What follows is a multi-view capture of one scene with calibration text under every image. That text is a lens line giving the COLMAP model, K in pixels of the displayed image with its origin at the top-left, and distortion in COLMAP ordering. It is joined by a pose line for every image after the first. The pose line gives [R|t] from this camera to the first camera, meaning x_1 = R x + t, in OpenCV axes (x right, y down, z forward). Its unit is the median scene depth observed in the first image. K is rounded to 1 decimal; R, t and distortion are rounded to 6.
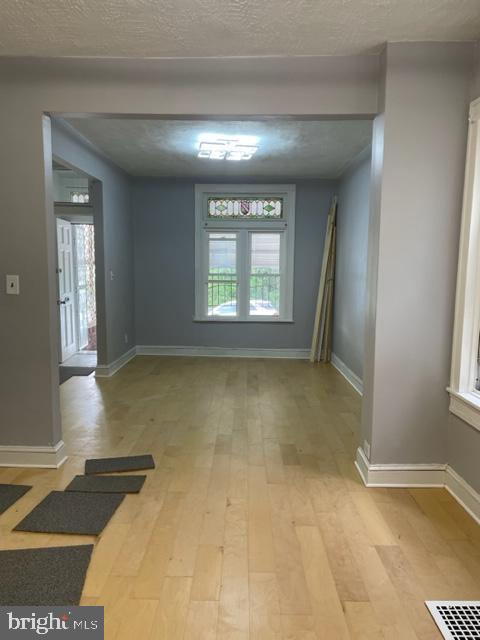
lens RADIAL K [[481.1, 0, 240.7], [0, 481.1, 323.9], [0, 0, 1]] dist [0.015514, 0.002150]
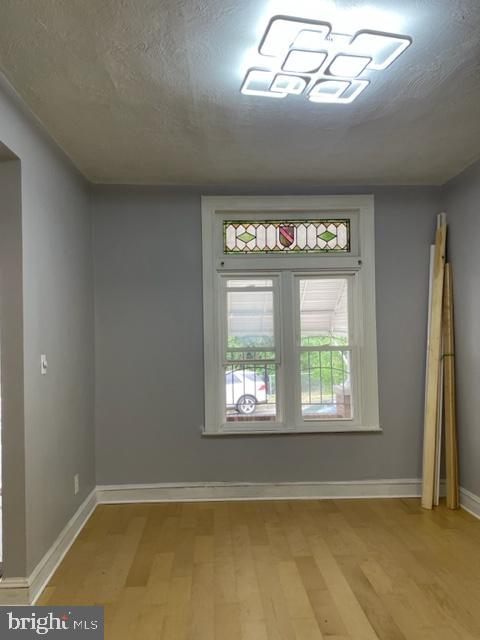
lens RADIAL K [[481.1, 0, 240.4], [0, 481.1, 316.6], [0, 0, 1]] dist [0.015514, 0.002150]
pose [[0.997215, -0.022796, 0.071011, -0.091574], [0.032952, 0.988836, -0.145320, -0.059347], [-0.066906, 0.147256, 0.986833, 0.435053]]
